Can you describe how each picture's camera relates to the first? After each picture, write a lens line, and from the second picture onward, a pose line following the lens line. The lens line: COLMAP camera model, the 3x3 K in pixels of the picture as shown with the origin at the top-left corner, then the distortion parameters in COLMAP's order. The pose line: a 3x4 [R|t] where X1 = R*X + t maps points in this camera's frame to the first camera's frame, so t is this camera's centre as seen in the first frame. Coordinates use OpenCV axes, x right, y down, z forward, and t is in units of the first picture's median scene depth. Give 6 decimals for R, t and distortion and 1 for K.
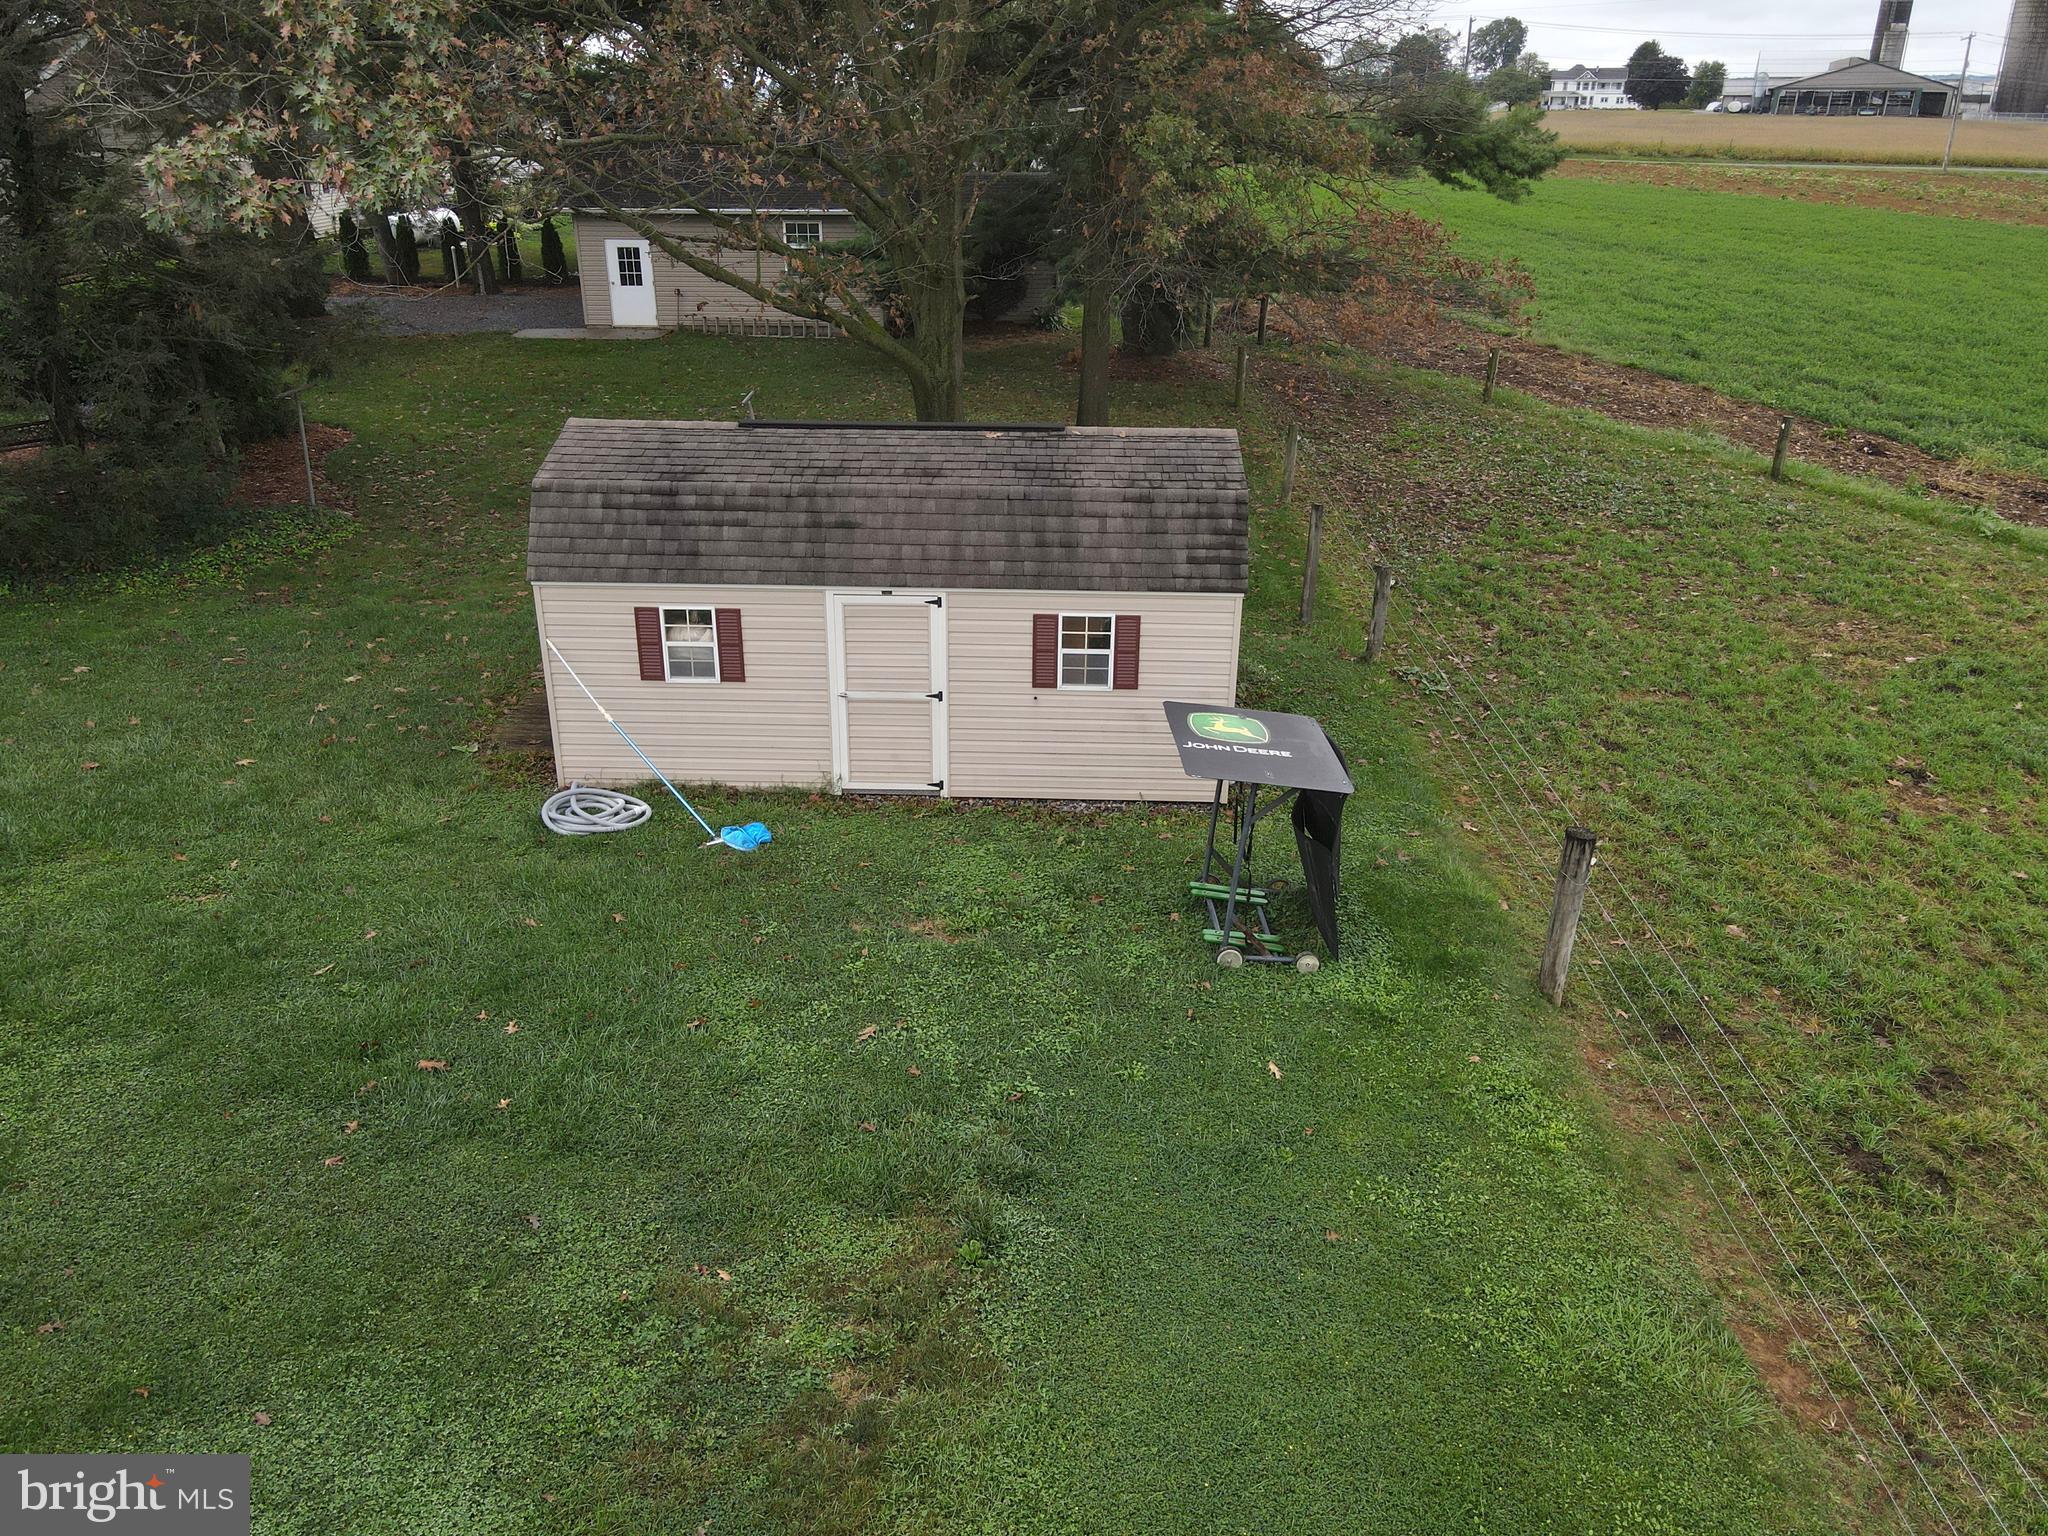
lens RADIAL K [[1511.1, 0, 1009.1], [0, 1511.1, 766.3], [0, 0, 1]] dist [-0.003258, 0.026064]
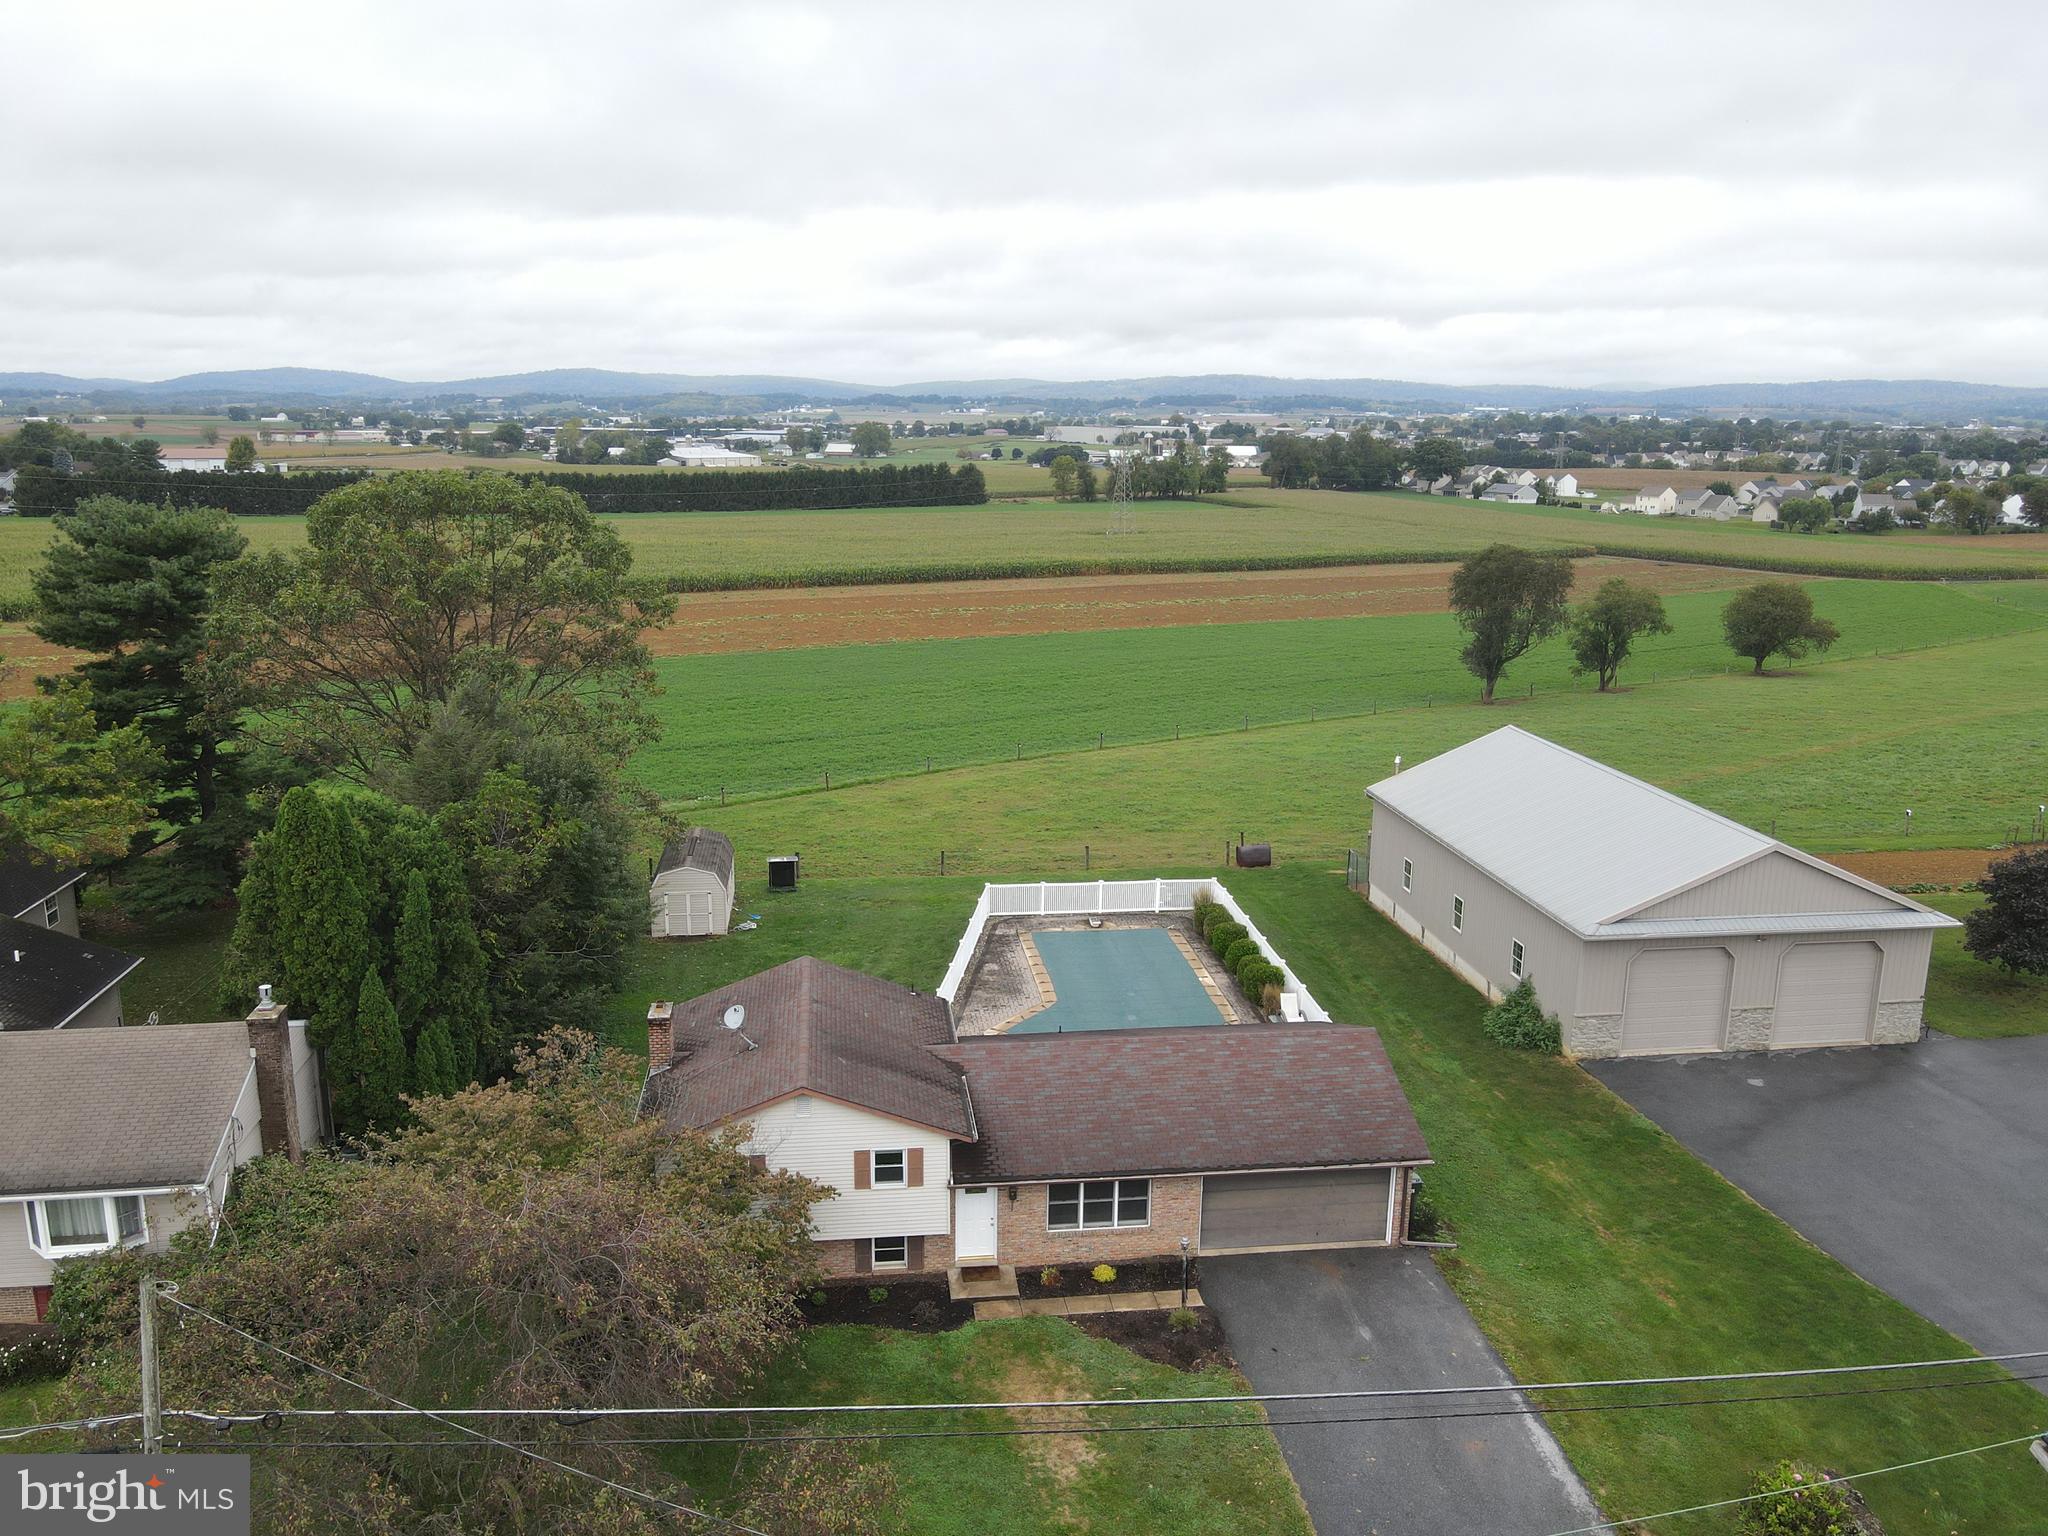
lens RADIAL K [[1511.1, 0, 1020.8], [0, 1511.1, 757.5], [0, 0, 1]] dist [-0.003258, 0.026064]
pose [[-0.155178, -0.223927, 0.962173, -5.027140], [0.393768, 0.879234, 0.268131, -1.422072], [-0.906017, 0.420481, -0.048263, 0.200974]]
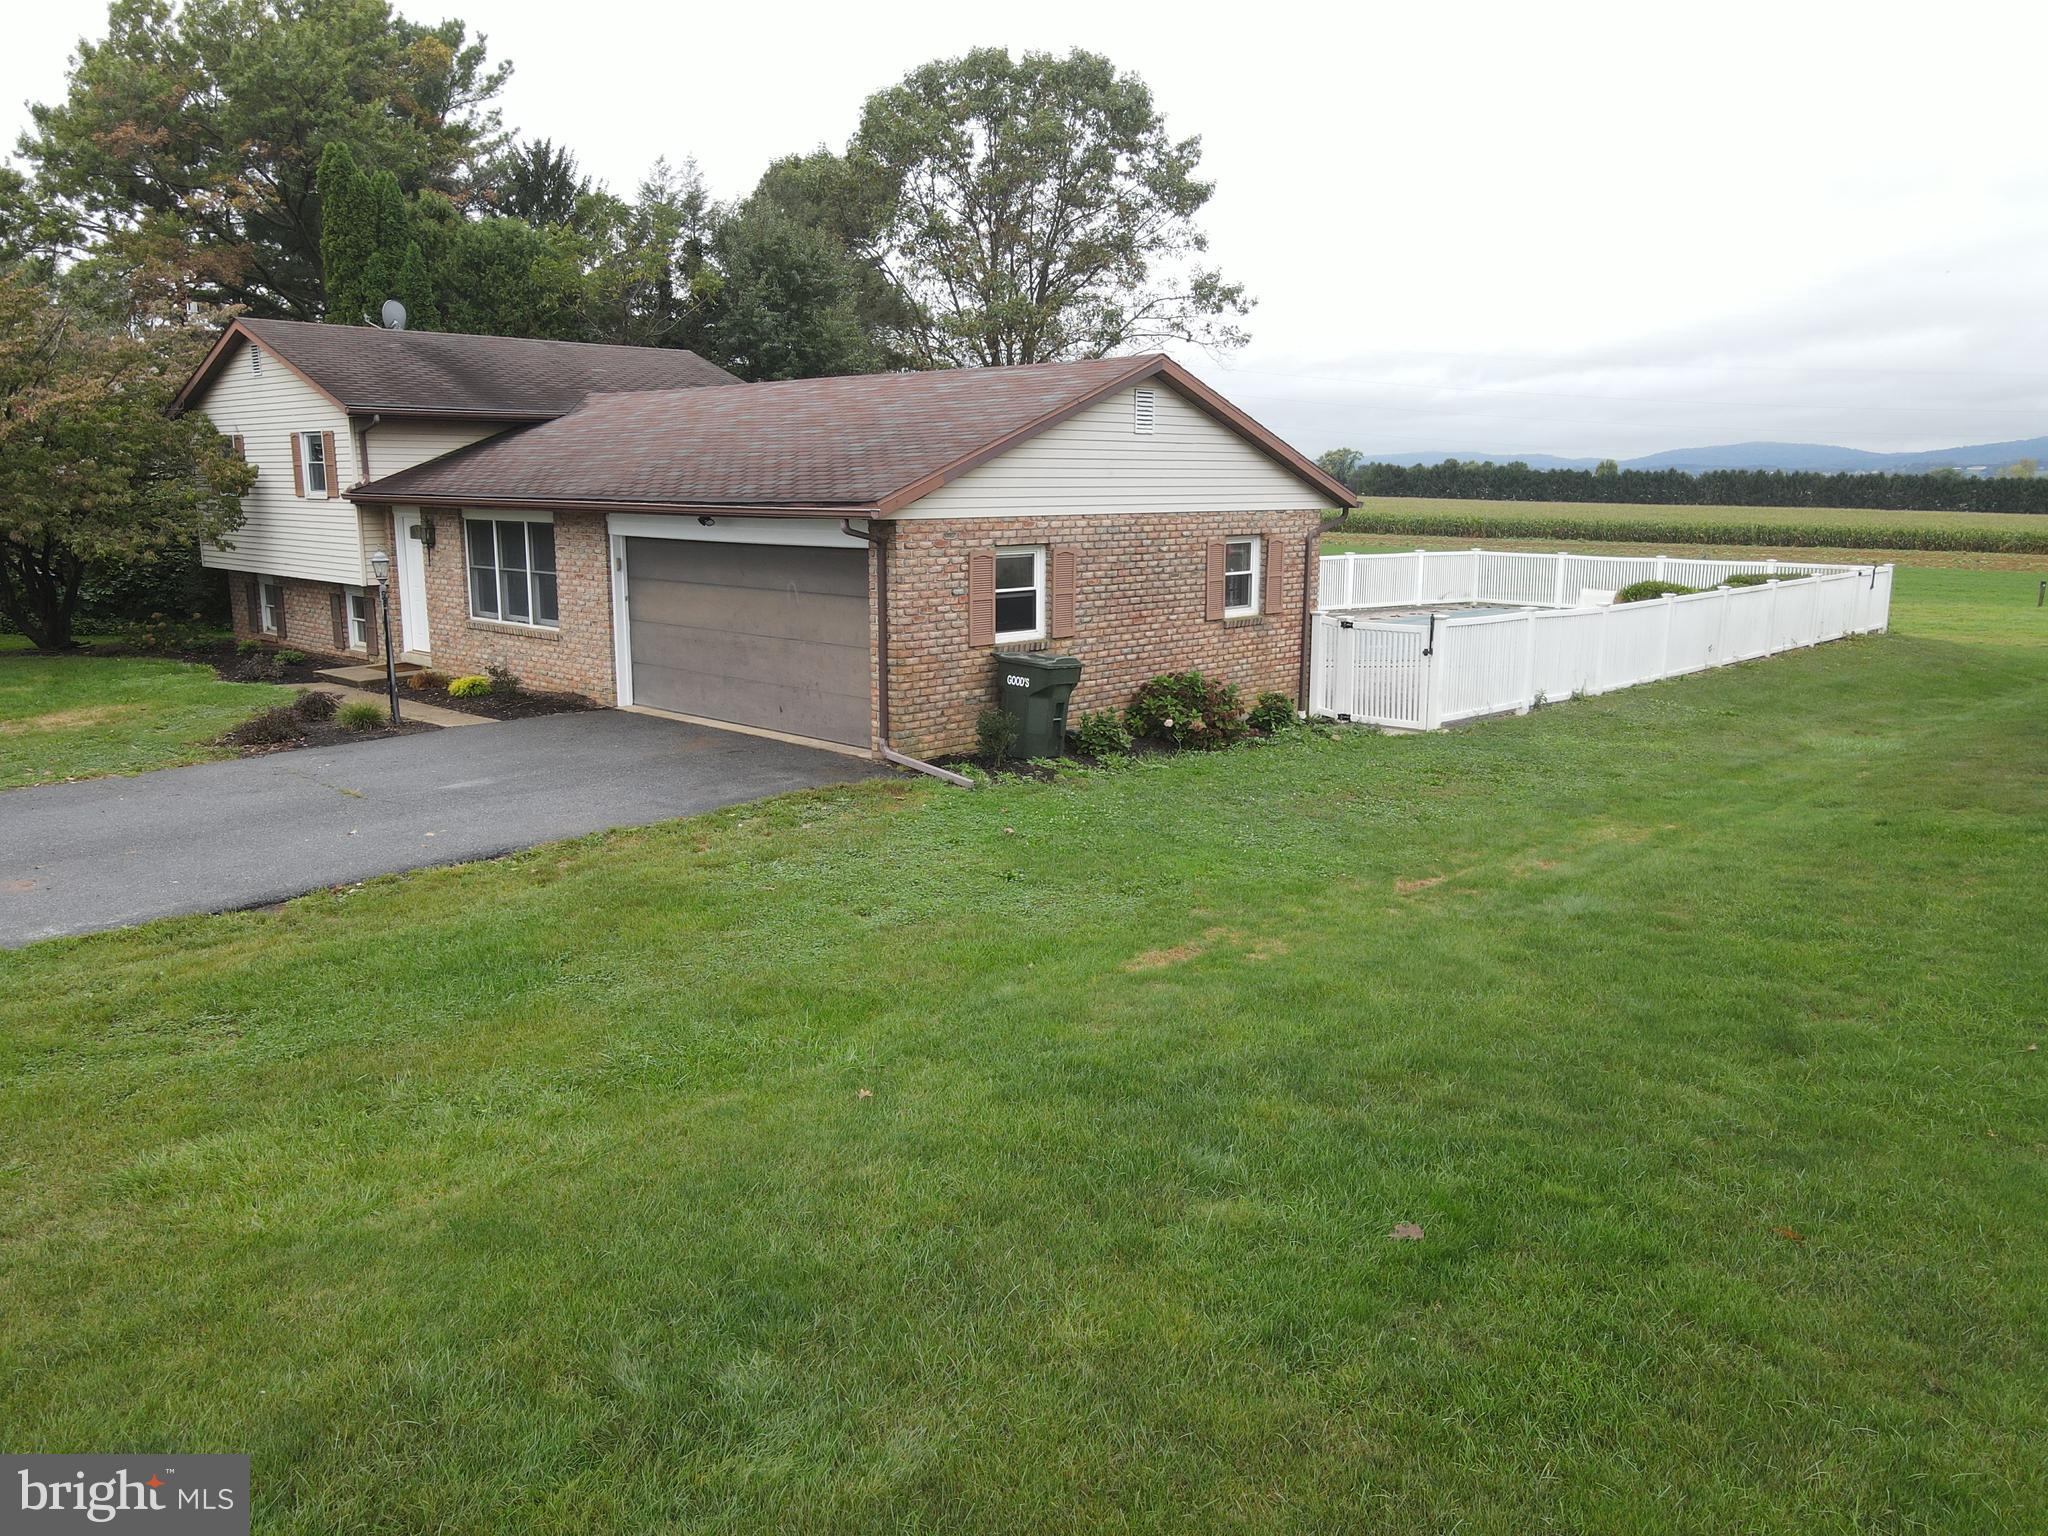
lens RADIAL K [[1511.1, 0, 1017.6], [0, 1511.1, 764.2], [0, 0, 1]] dist [-0.003258, 0.026064]
pose [[0.668988, -0.137765, 0.730394, -3.354713], [0.302244, 0.948181, -0.097990, 0.609298], [-0.679046, 0.286312, 0.675960, -1.066661]]
